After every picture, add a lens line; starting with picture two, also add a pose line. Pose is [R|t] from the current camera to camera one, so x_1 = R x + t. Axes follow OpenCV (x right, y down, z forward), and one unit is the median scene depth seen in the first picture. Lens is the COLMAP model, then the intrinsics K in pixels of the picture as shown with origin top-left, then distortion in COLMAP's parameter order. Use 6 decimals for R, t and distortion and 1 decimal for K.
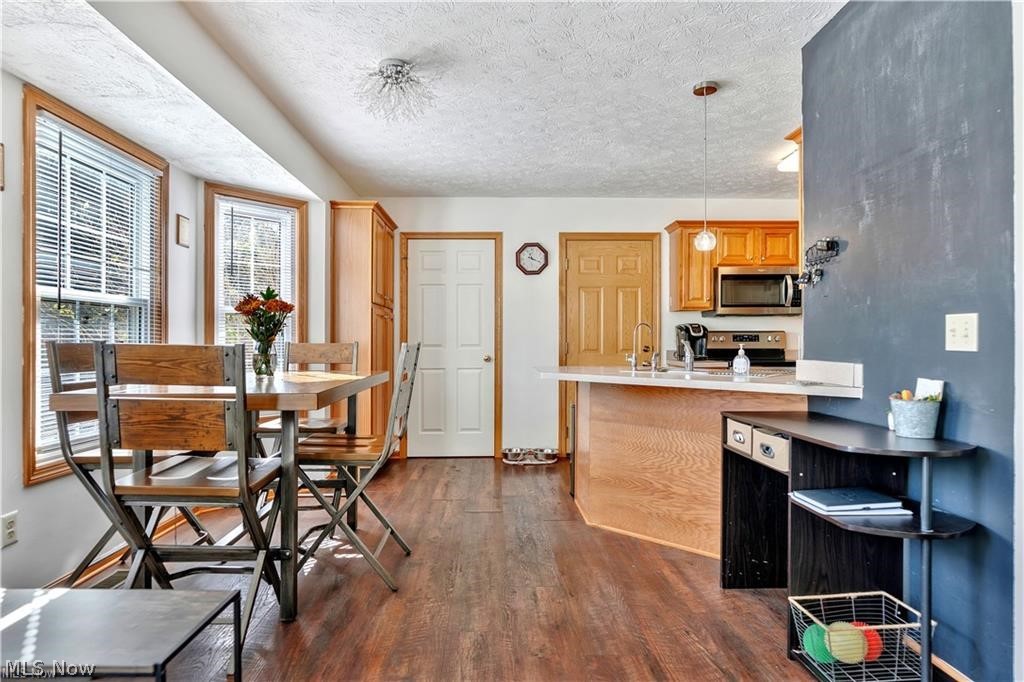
lens RADIAL K [[559.6, 0, 506.7], [0, 559.6, 344.0], [0, 0, 1]] dist [0.004041, 0.002342]
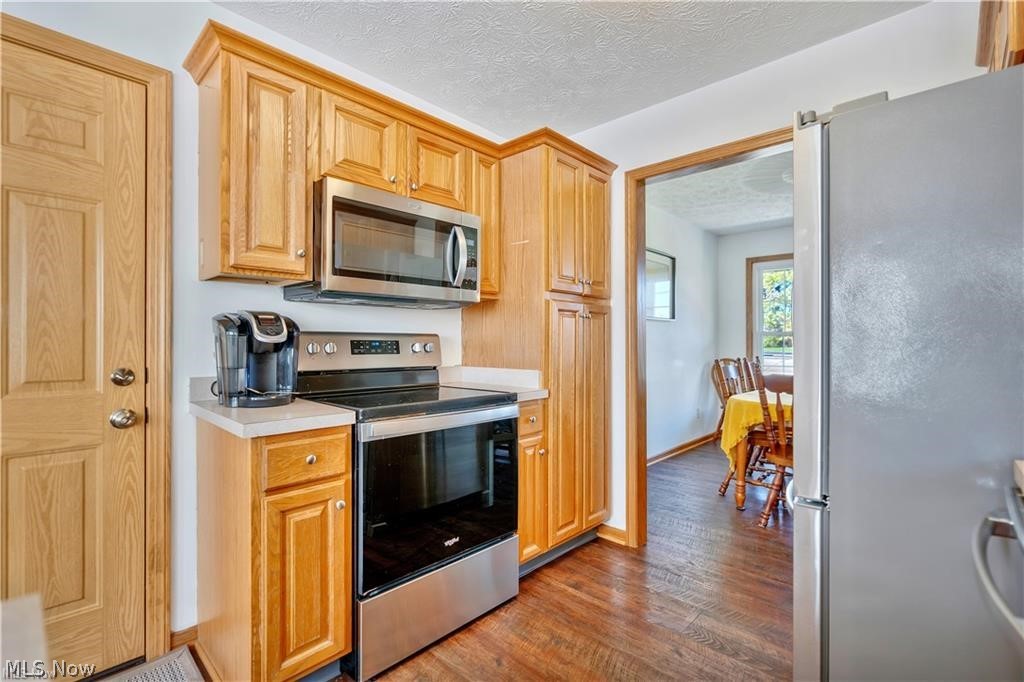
lens RADIAL K [[466.1, 0, 509.3], [0, 466.1, 343.4], [0, 0, 1]] dist [-0.000632, 0.001173]
pose [[0.706951, 0.003176, 0.707256, 0.220386], [0.000439, 0.999988, -0.004929, -0.011746], [-0.707263, 0.003796, 0.706940, 0.632519]]
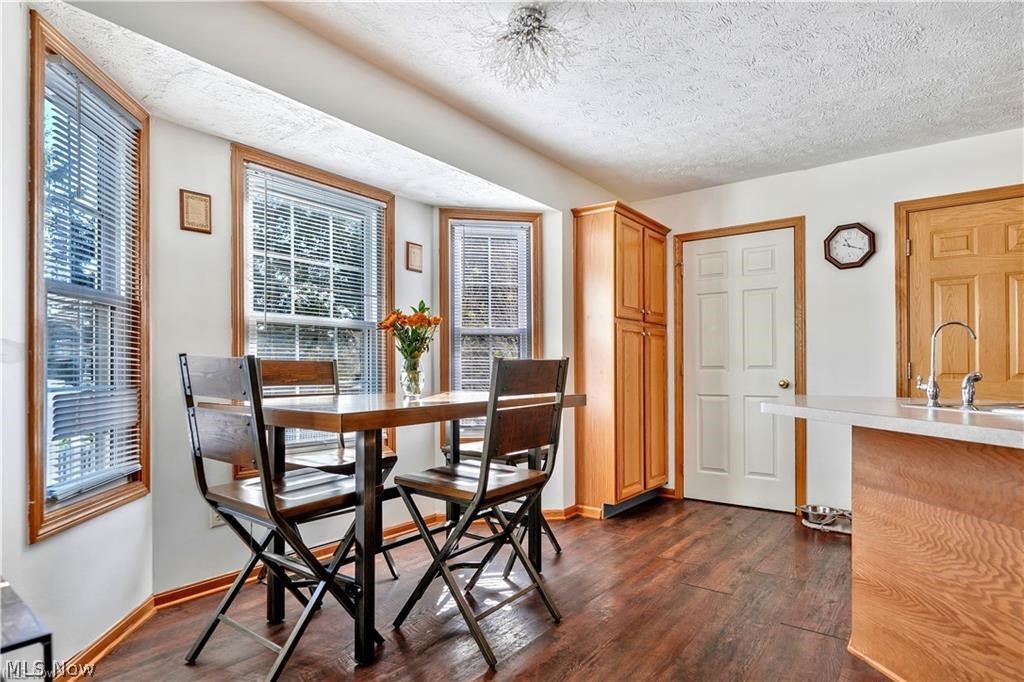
lens RADIAL K [[559.9, 0, 521.5], [0, 559.9, 363.7], [0, 0, 1]] dist [-0.002402, 0.003887]
pose [[0.796496, -0.002993, -0.604637, 0.148624], [-0.002953, 0.999957, -0.008840, 0.006510], [0.604637, 0.008827, 0.796452, 0.180317]]
